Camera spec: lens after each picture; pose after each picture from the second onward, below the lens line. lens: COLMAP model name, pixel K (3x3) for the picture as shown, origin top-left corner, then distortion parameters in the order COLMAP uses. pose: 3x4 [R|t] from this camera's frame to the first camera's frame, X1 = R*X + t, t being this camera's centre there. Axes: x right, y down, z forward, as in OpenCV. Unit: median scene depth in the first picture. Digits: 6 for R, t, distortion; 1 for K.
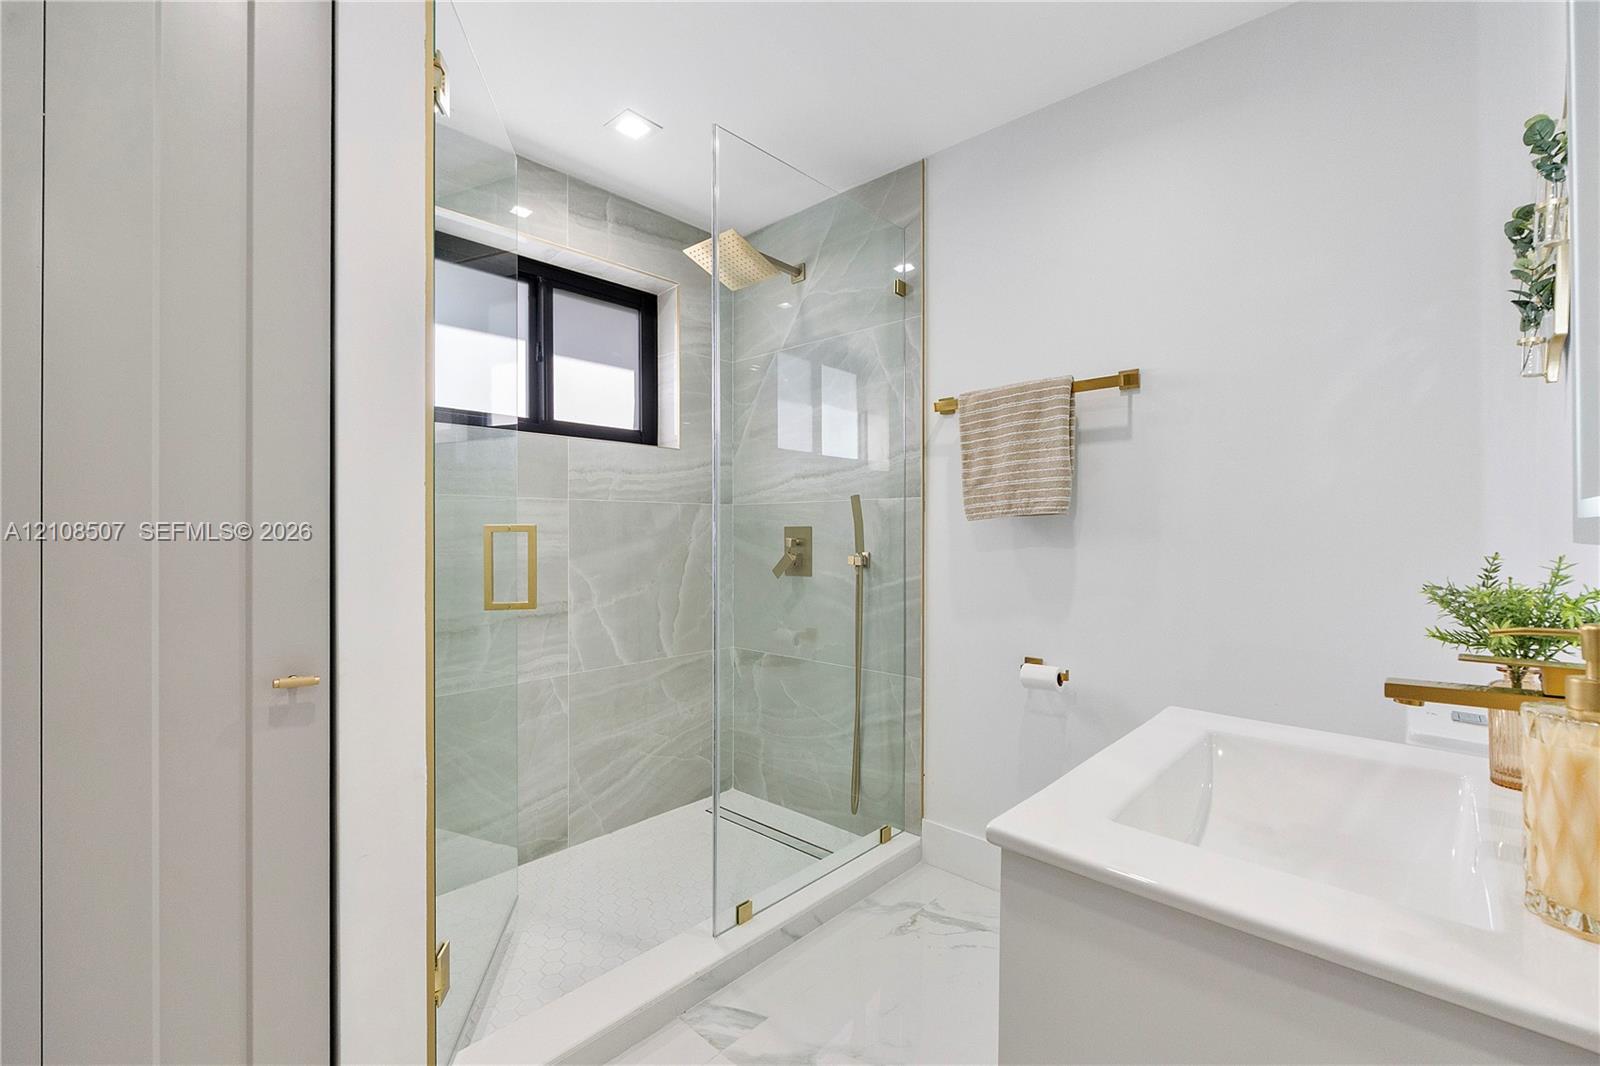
lens RADIAL K [[687.2, 0, 800.5], [0, 687.2, 522.1], [0, 0, 1]] dist [-0.004147, -0.000061]
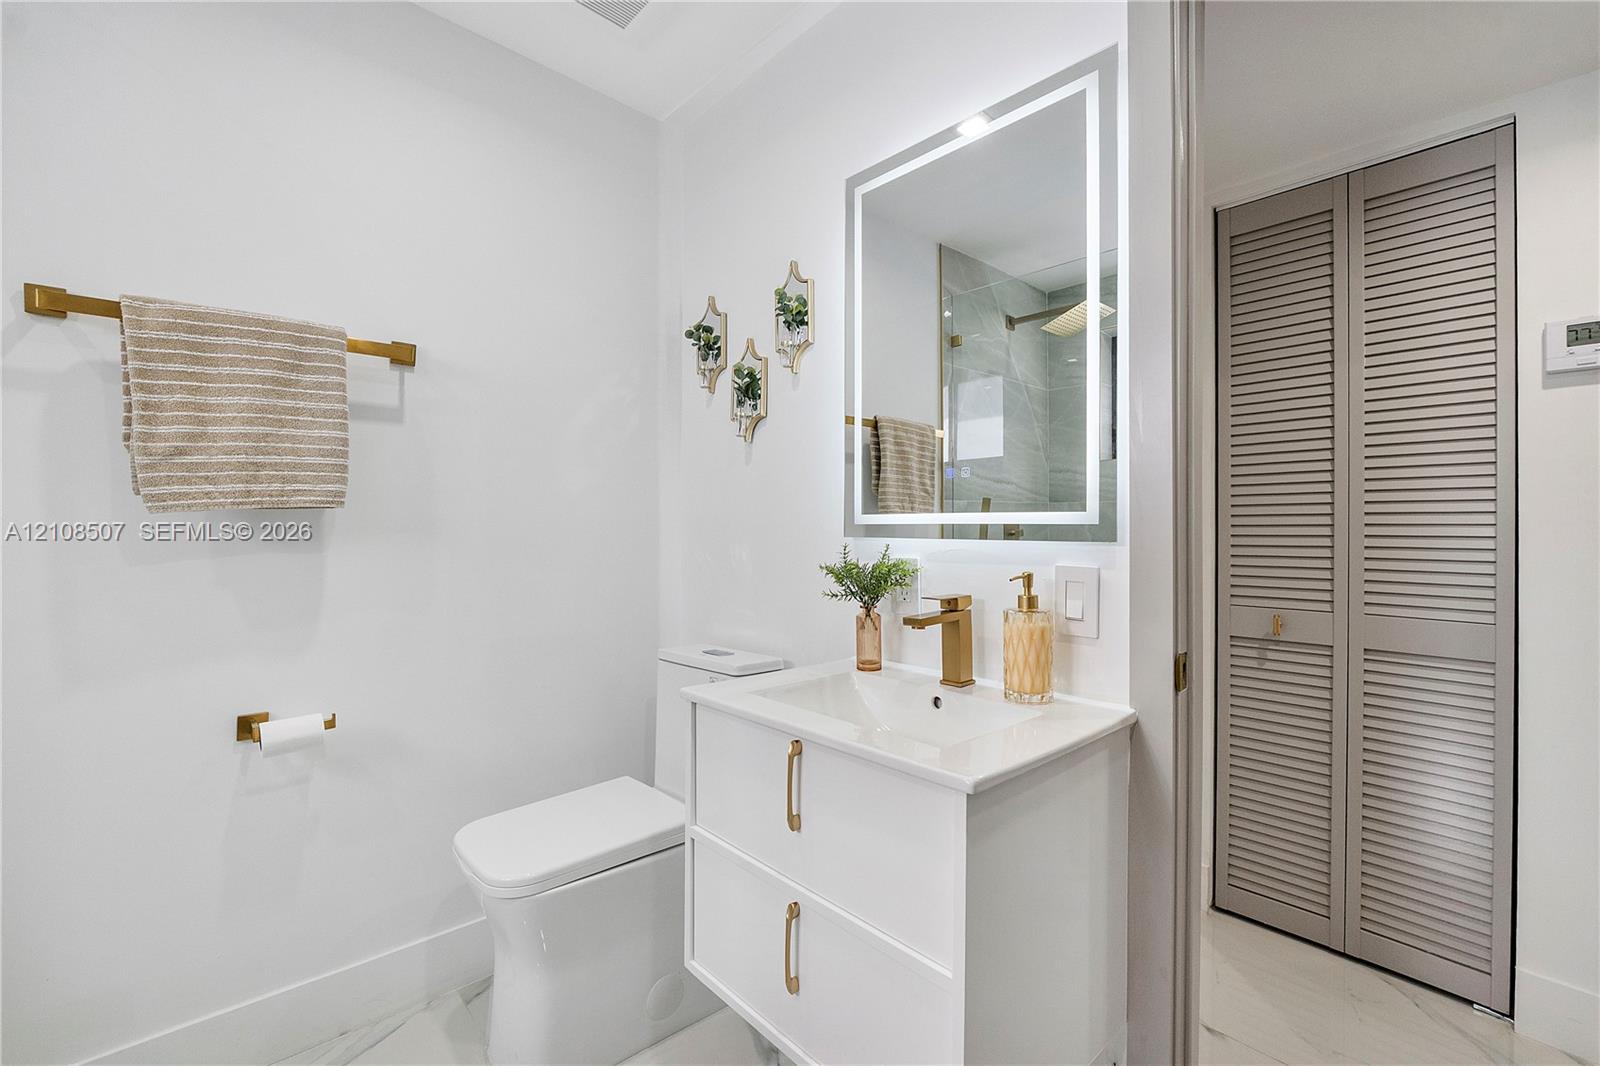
lens RADIAL K [[687.2, 0, 800.5], [0, 687.2, 522.1], [0, 0, 1]] dist [-0.004147, -0.000061]
pose [[0.073428, 0.007843, 0.997270, -0.322130], [-0.014520, 0.999871, -0.006795, 0.001344], [-0.997195, -0.013981, 0.073532, 0.417386]]
